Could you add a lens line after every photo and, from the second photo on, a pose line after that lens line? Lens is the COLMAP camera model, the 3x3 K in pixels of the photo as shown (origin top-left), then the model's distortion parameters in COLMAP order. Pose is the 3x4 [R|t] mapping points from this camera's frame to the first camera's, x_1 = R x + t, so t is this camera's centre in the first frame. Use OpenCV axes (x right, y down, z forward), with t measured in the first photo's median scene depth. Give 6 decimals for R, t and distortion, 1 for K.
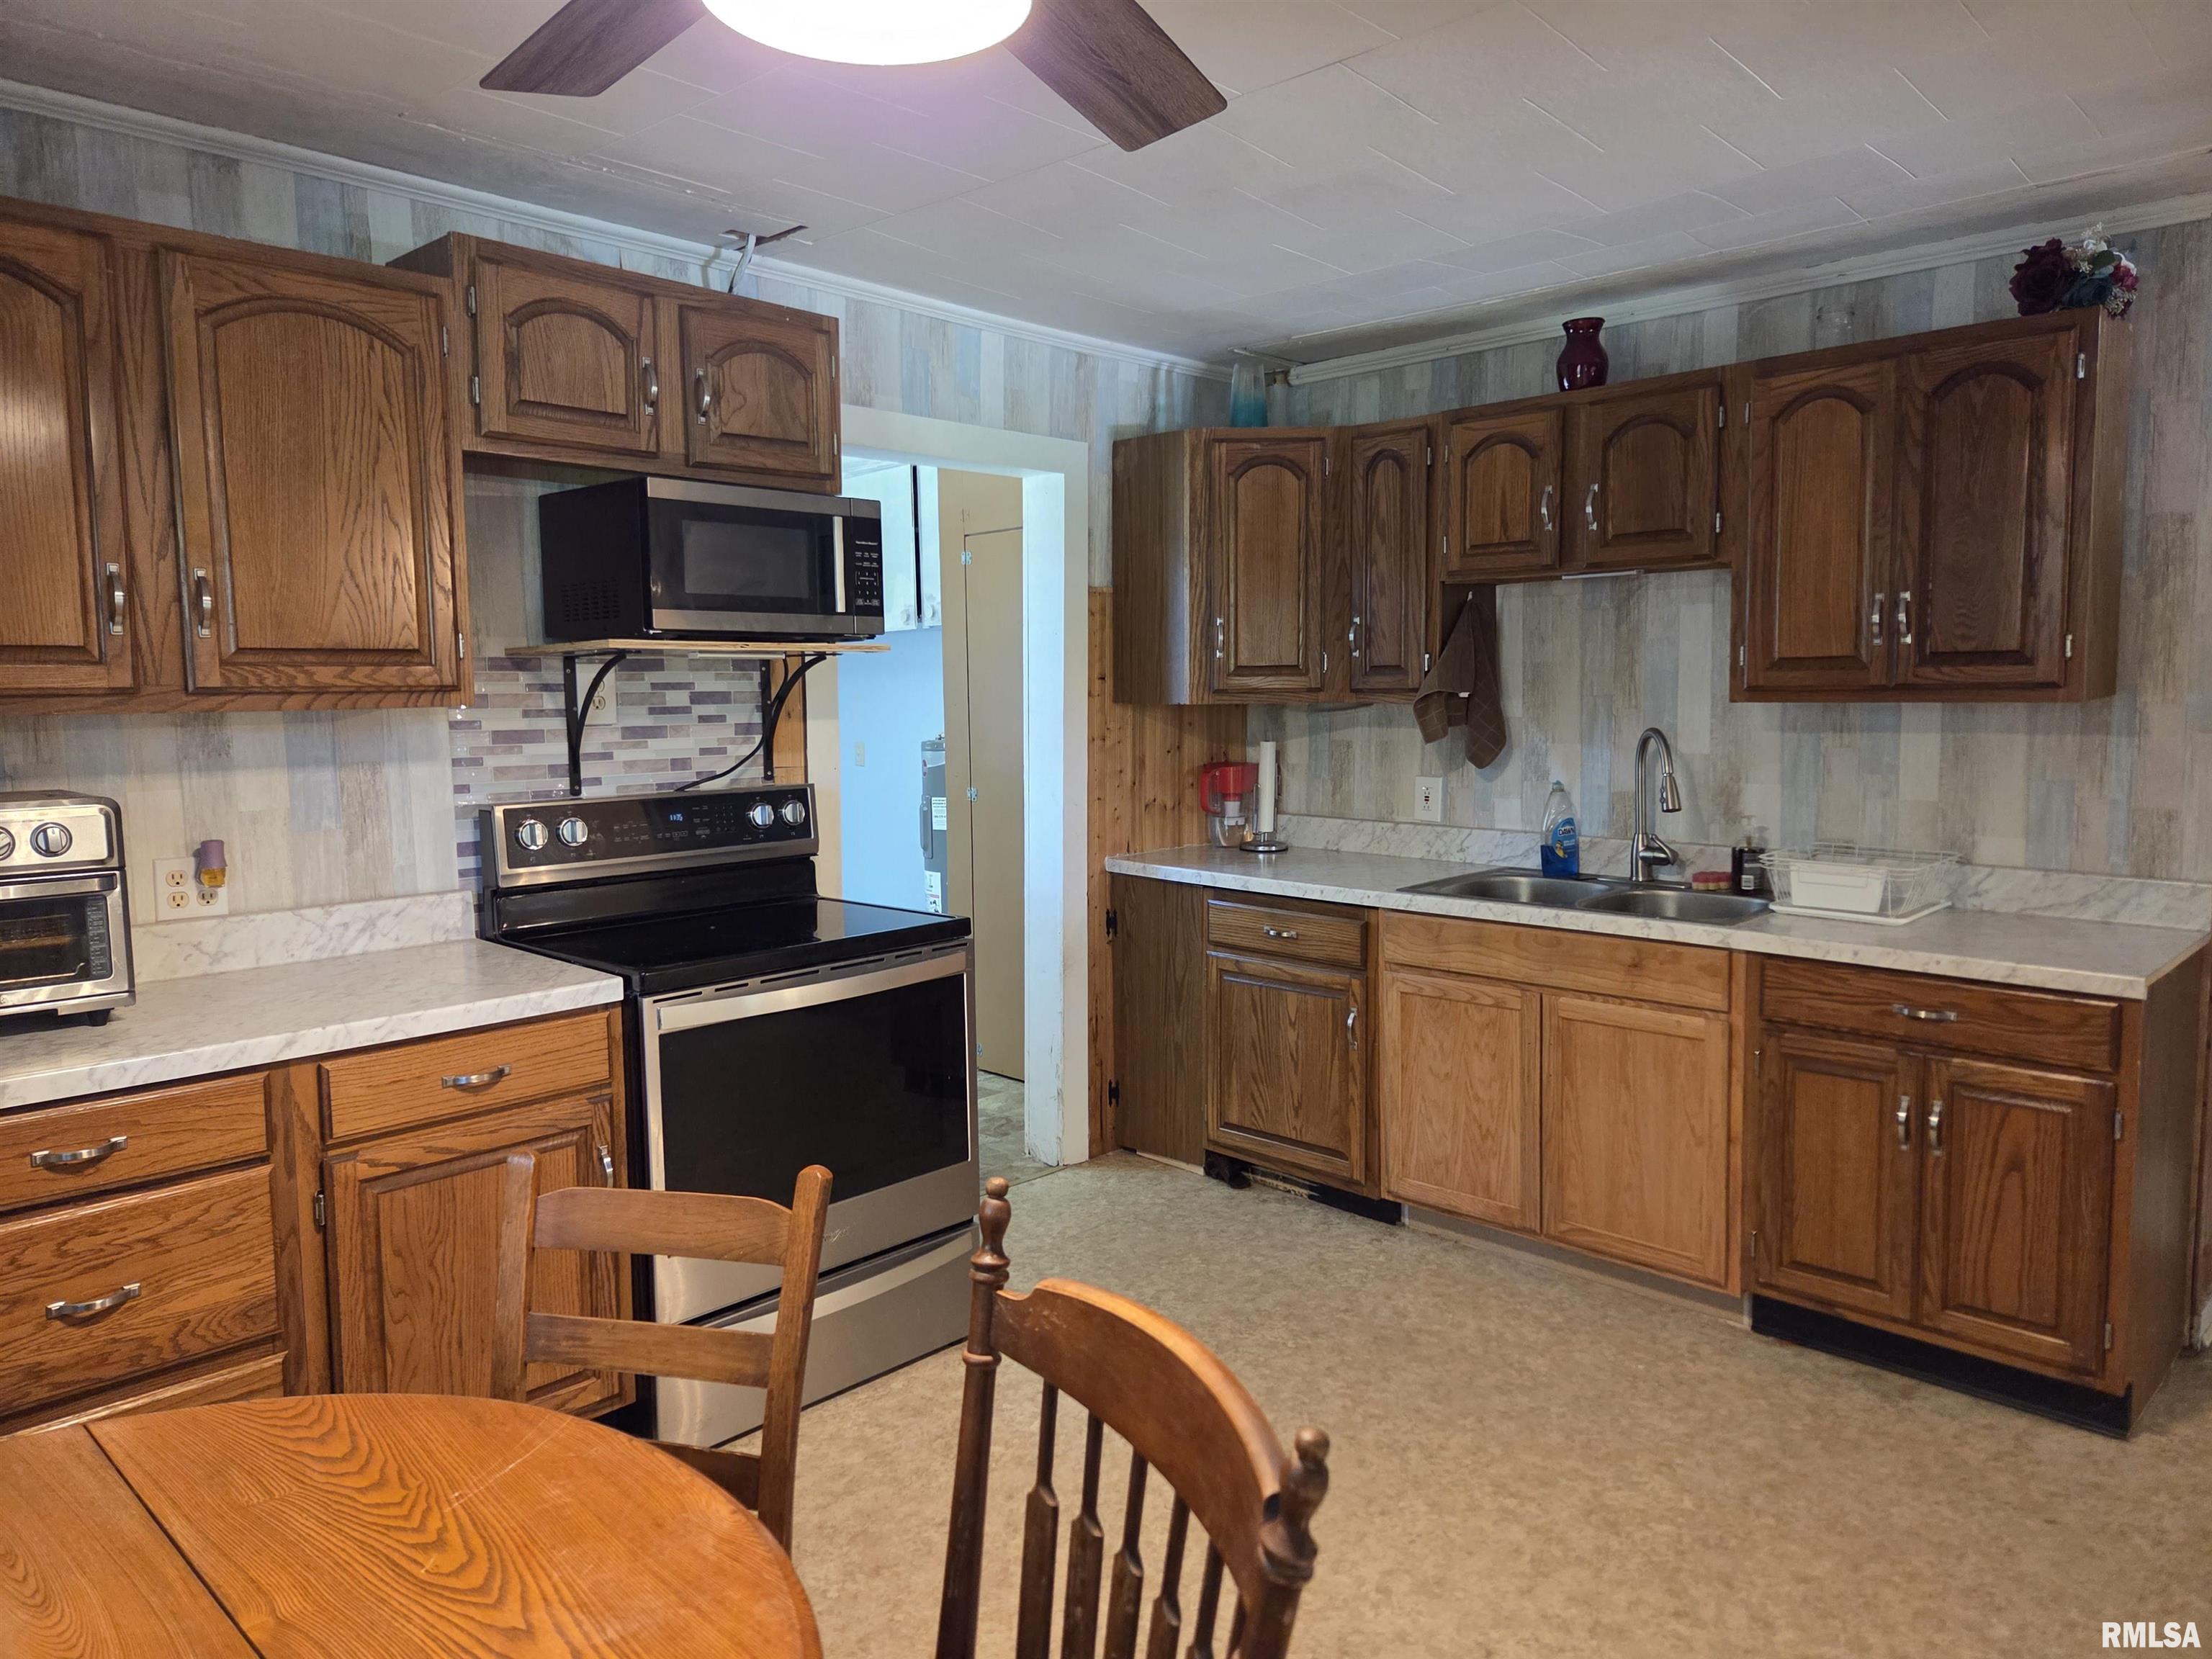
lens RADIAL K [[1487.8, 0, 1111.5], [0, 1487.8, 816.3], [0, 0, 1]] dist [0.046508, -0.015418]
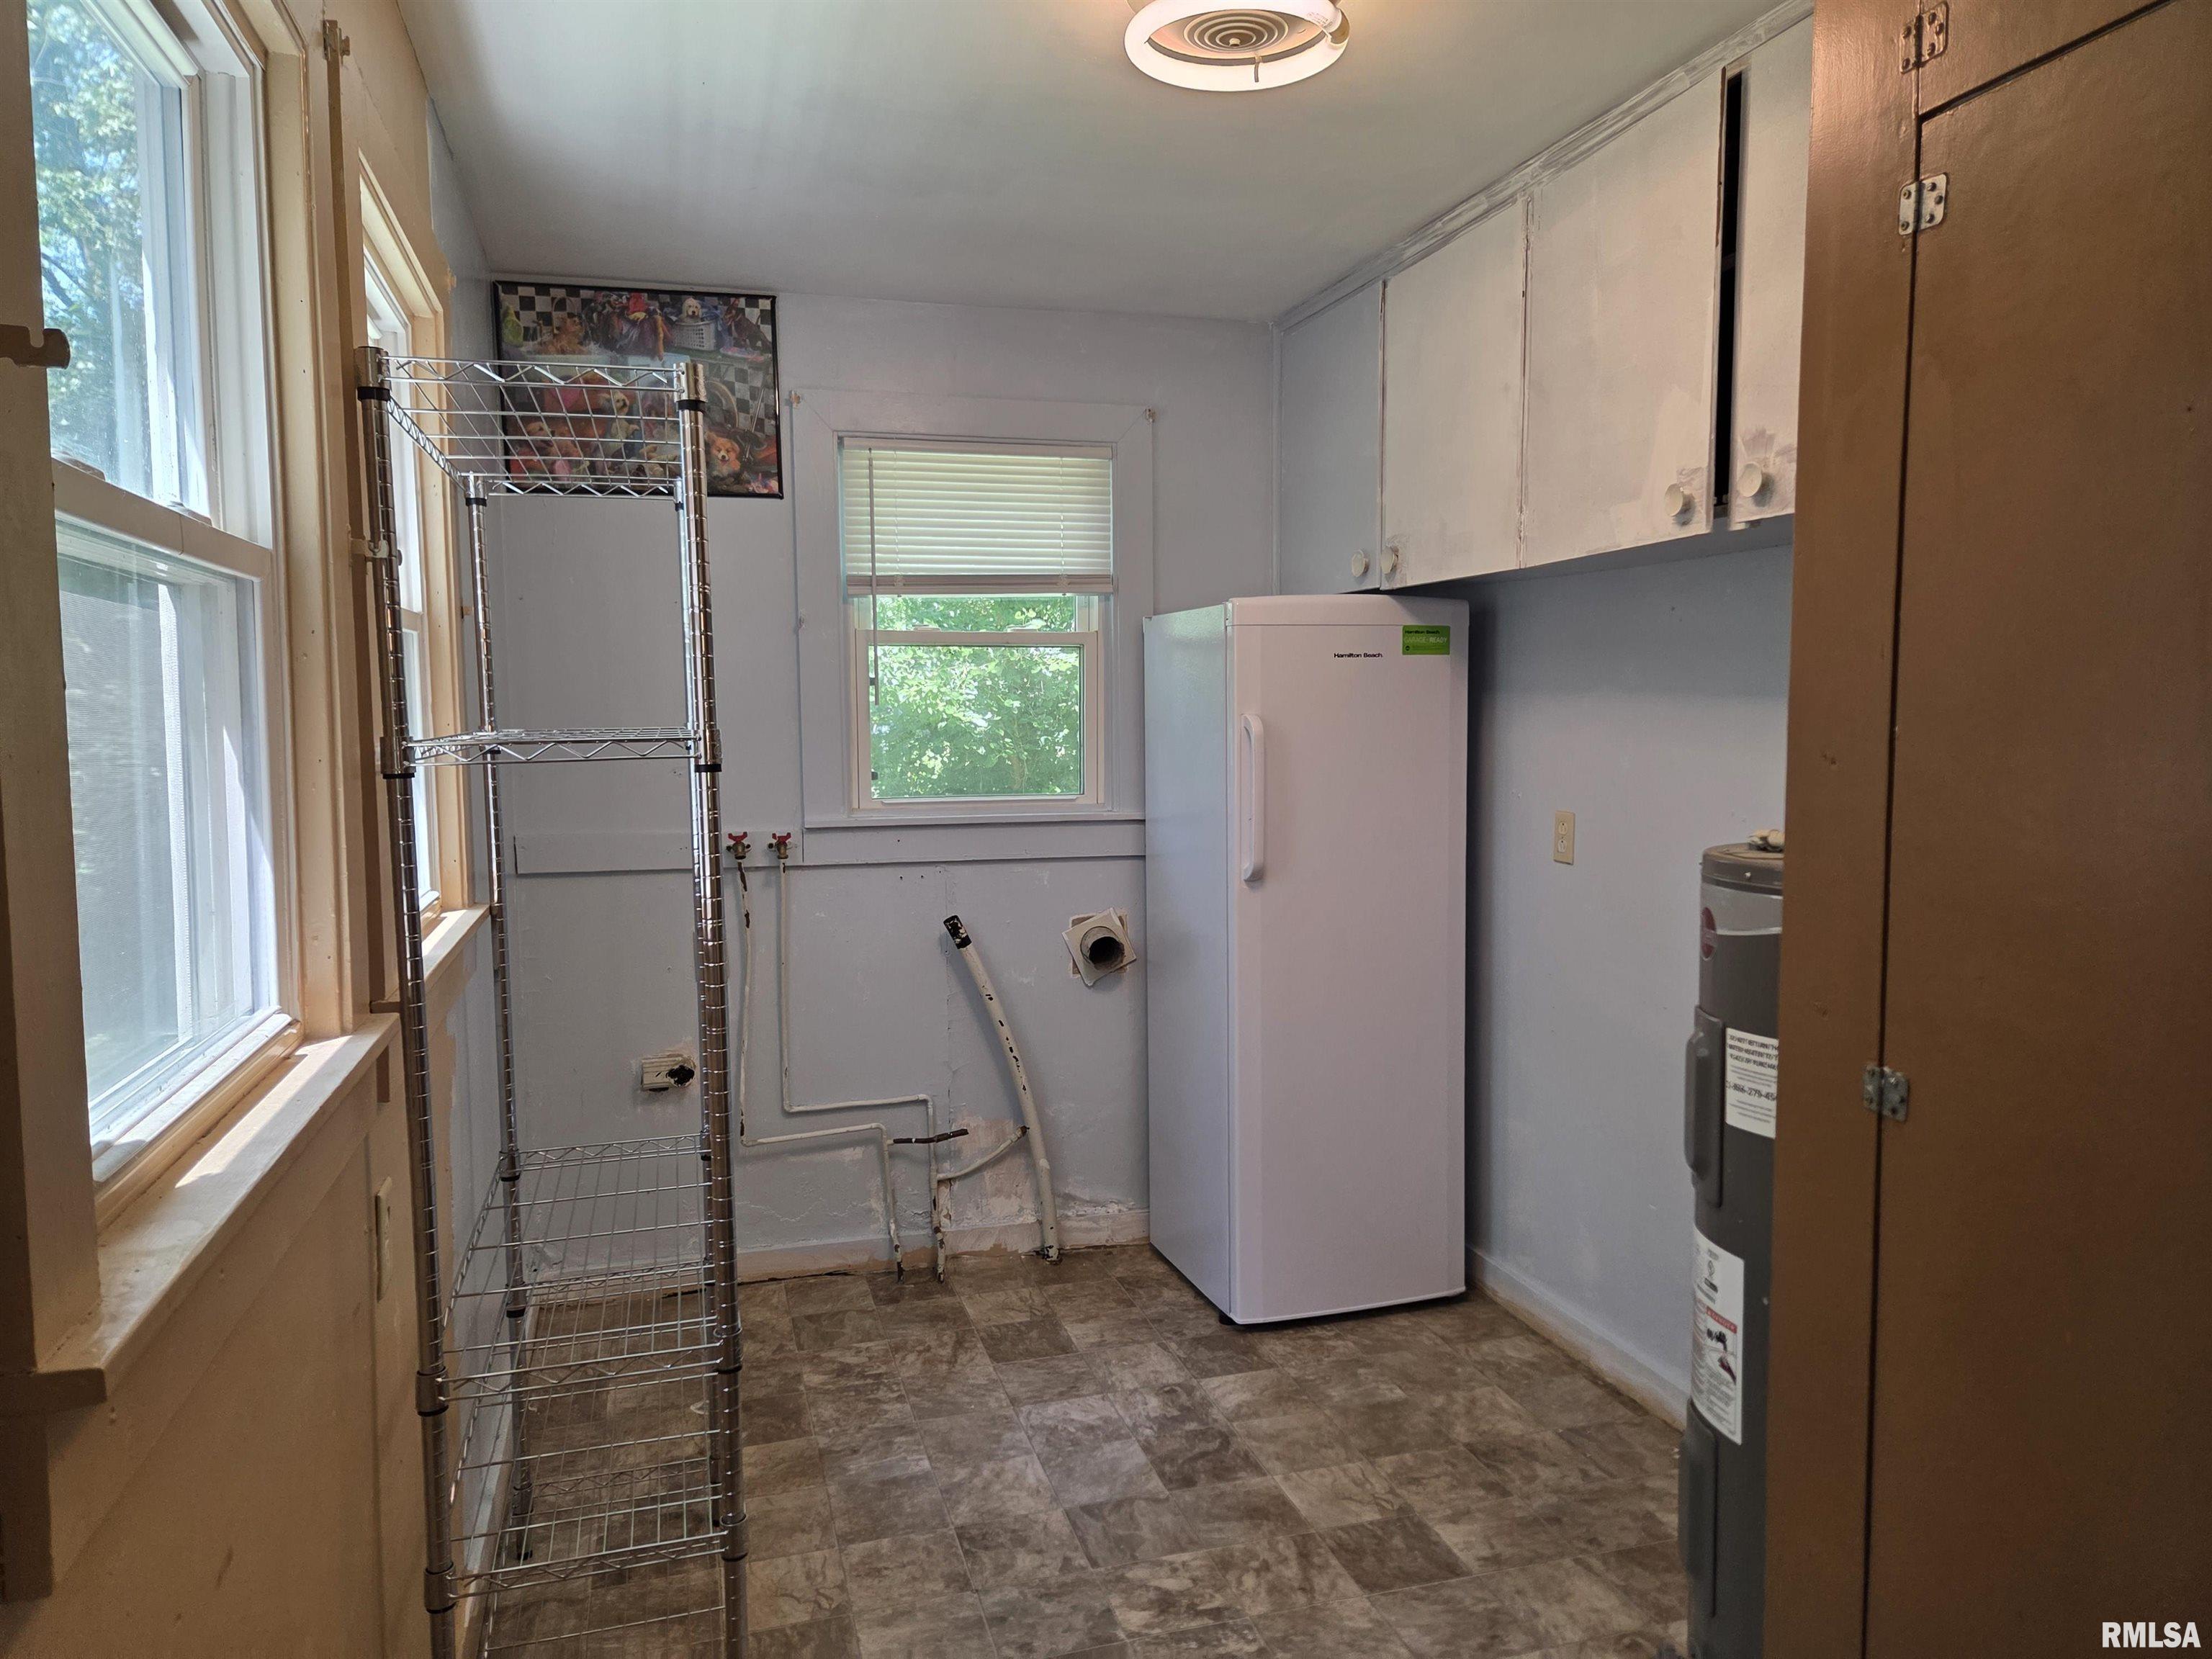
lens RADIAL K [[1487.8, 0, 1099.2], [0, 1487.8, 836.1], [0, 0, 1]] dist [0.046508, -0.015418]
pose [[0.863700, 0.048362, -0.501680, -0.078419], [-0.052245, 0.998614, 0.006320, -0.049980], [0.501291, 0.020751, 0.865030, 0.660262]]
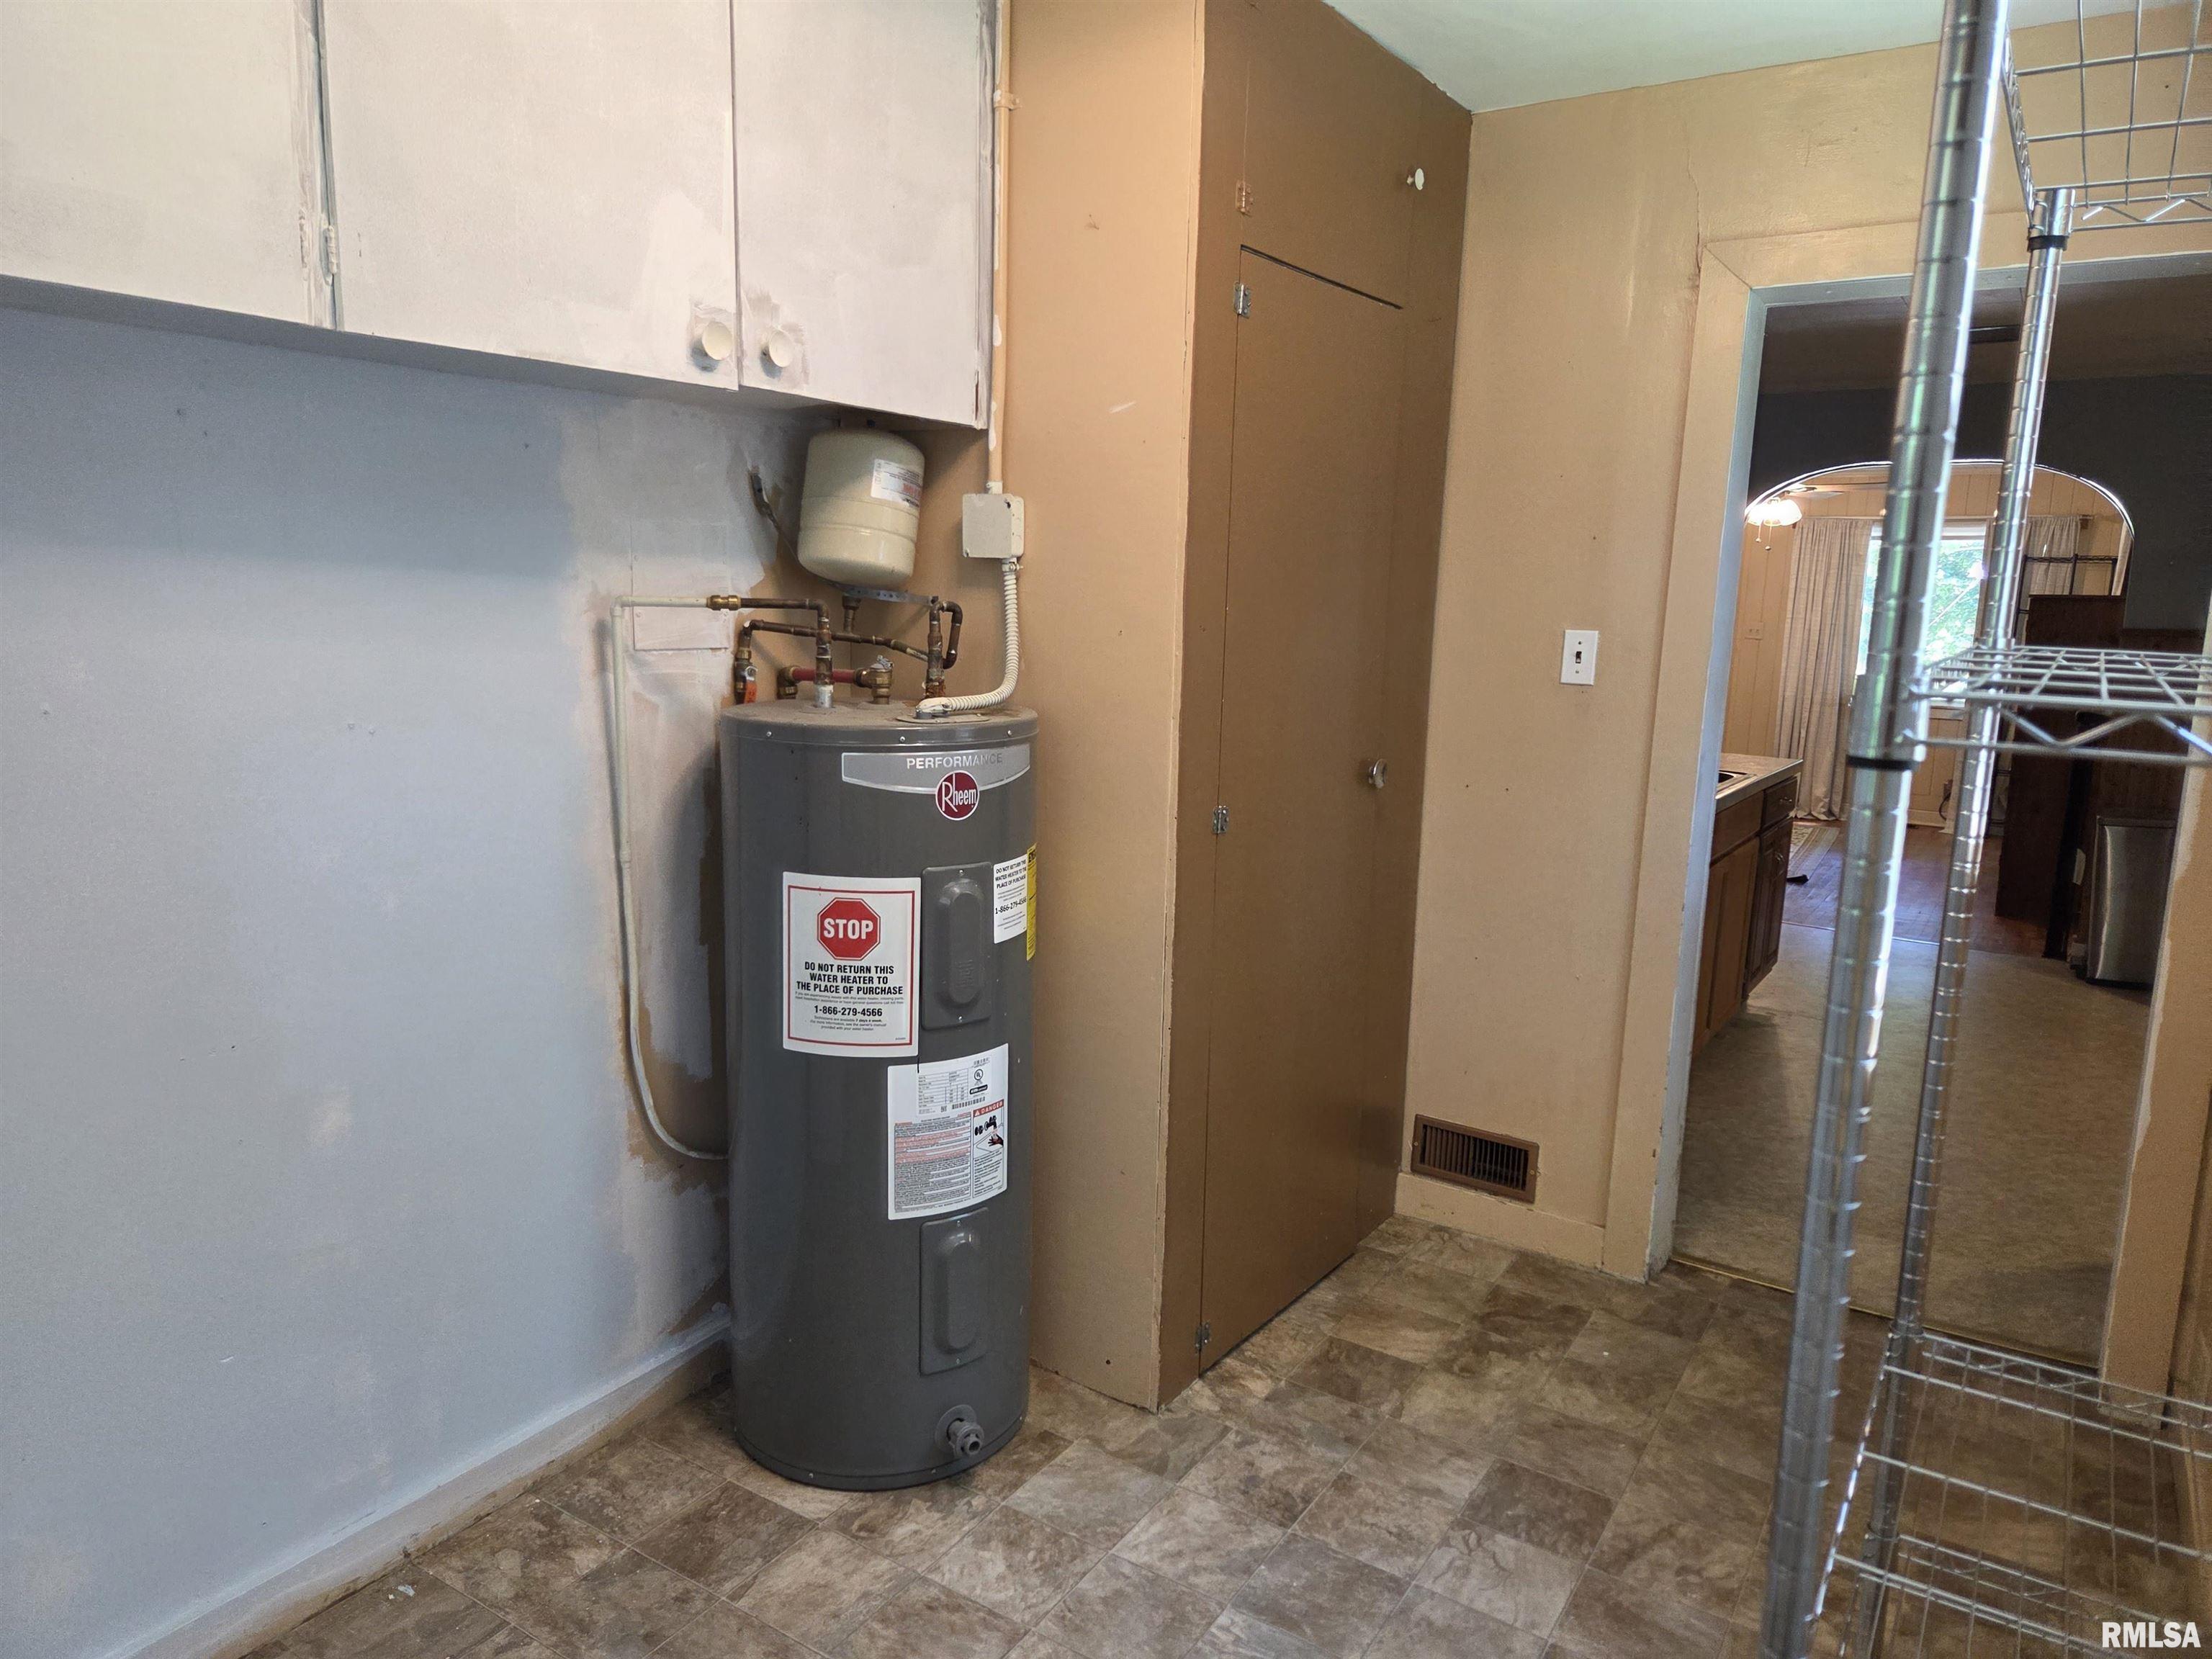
lens RADIAL K [[1487.8, 0, 1106.8], [0, 1487.8, 827.9], [0, 0, 1]] dist [0.046508, -0.015418]
pose [[-0.178676, -0.146339, 0.972964, -0.513222], [0.076805, 0.983786, 0.162071, -0.083674], [-0.980906, 0.103686, -0.164540, 1.058981]]
